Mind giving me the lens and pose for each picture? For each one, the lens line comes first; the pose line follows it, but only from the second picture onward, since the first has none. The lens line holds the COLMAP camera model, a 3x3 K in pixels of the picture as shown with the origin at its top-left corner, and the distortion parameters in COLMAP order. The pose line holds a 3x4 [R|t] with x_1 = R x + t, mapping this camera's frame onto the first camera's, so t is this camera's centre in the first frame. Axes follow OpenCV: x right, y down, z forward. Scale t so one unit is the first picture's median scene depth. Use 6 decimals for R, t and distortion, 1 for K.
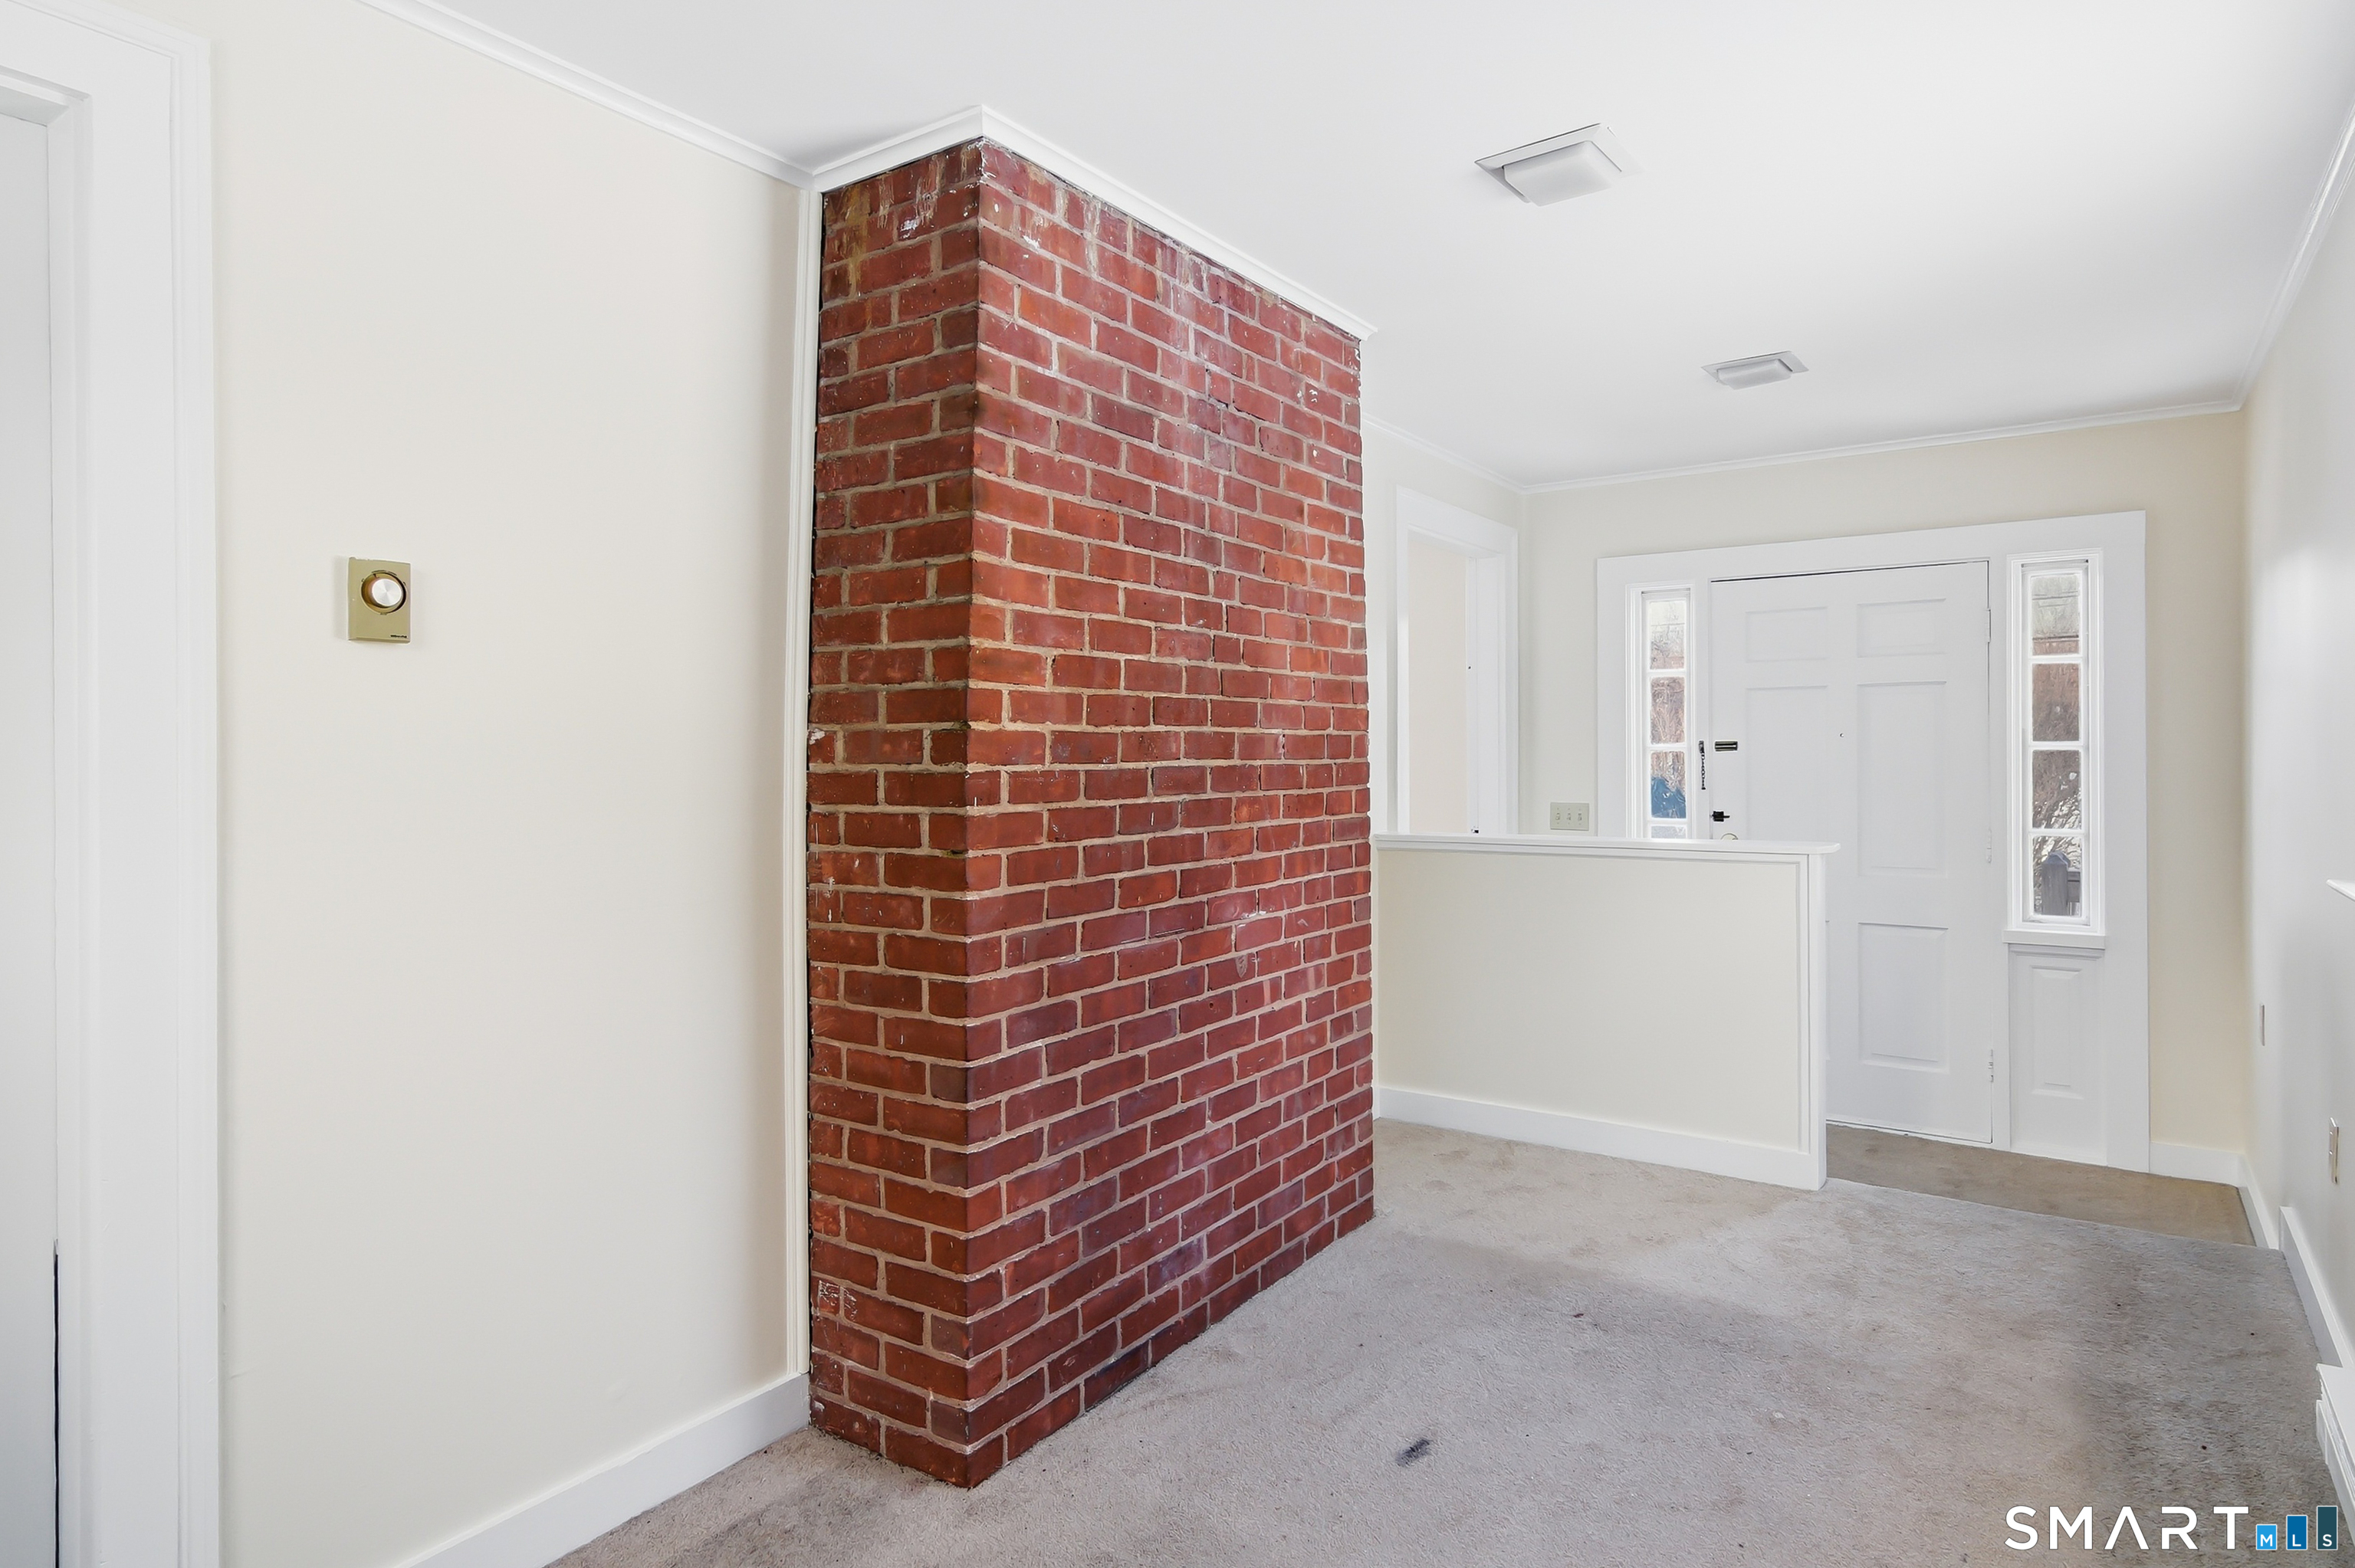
lens RADIAL K [[1313.2, 0, 1179.7], [0, 1313.2, 779.7], [0, 0, 1]] dist [-0.002277, -0.014229]
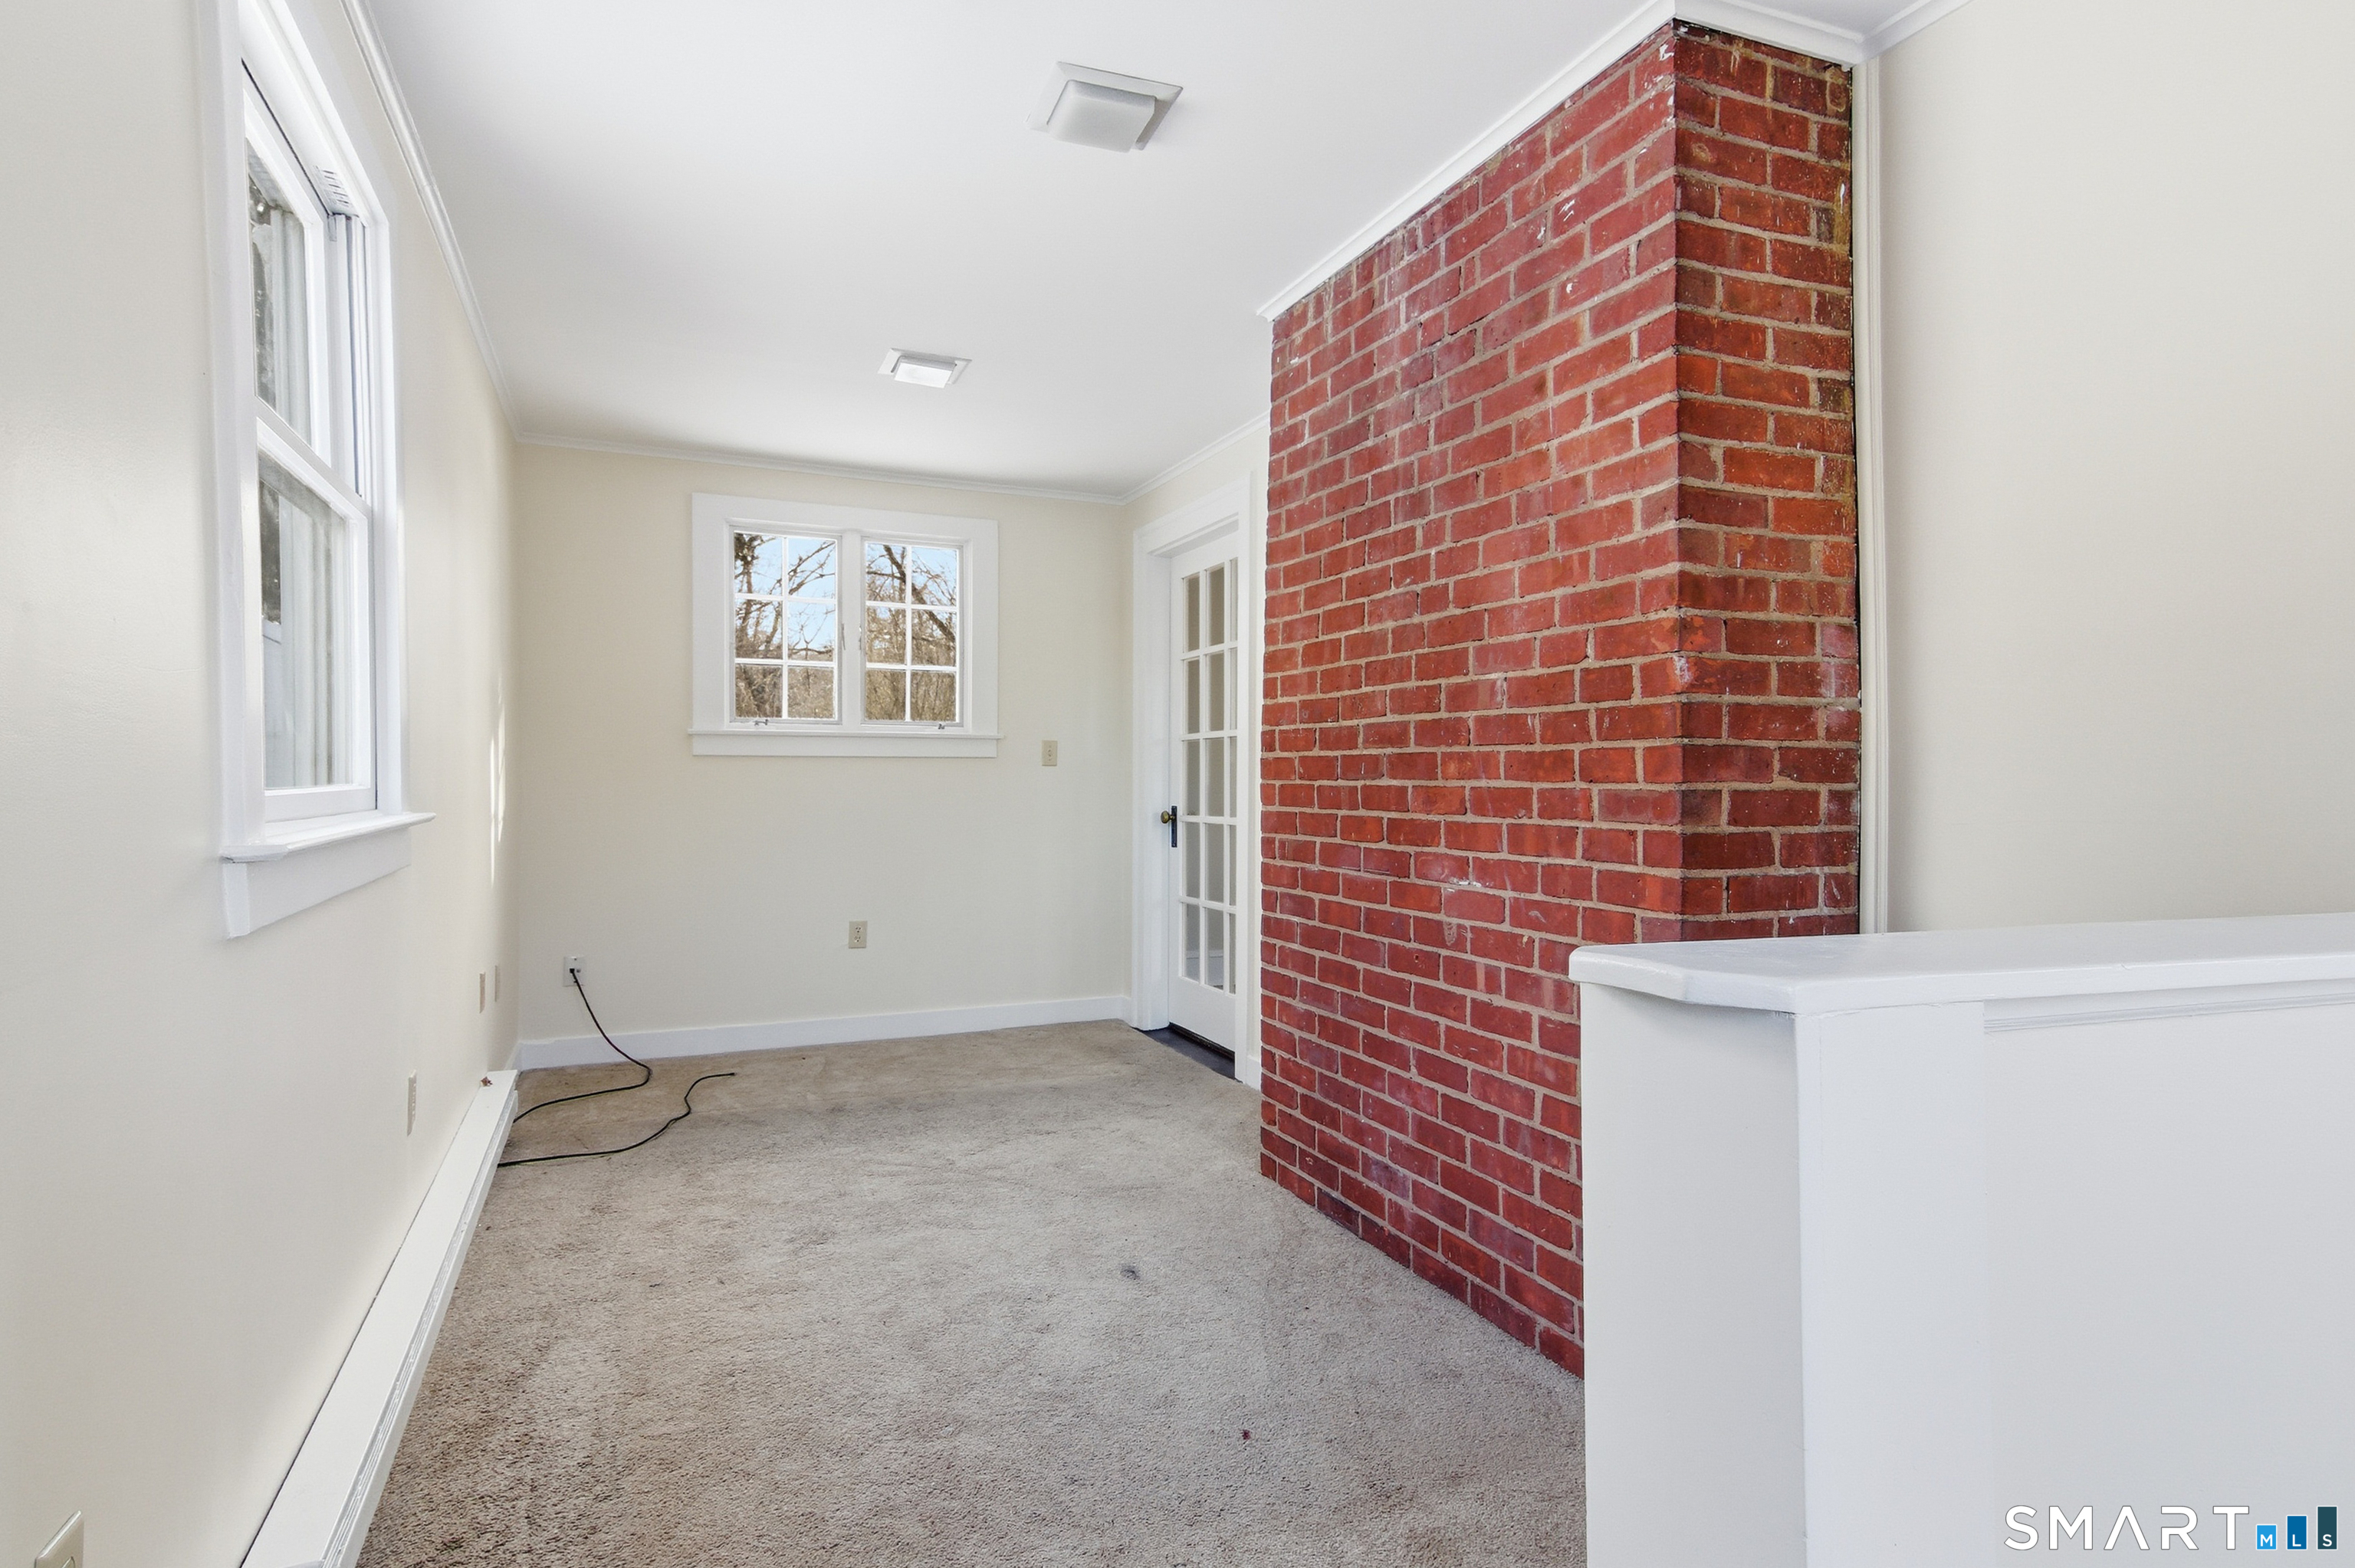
lens RADIAL K [[1313.2, 0, 1182.5], [0, 1313.2, 776.4], [0, 0, 1]] dist [-0.002277, -0.014229]
pose [[-0.552868, 0.020541, -0.833016, 0.965130], [-0.001048, 0.999678, 0.025347, 0.007296], [0.833268, 0.014887, -0.552668, 1.411940]]
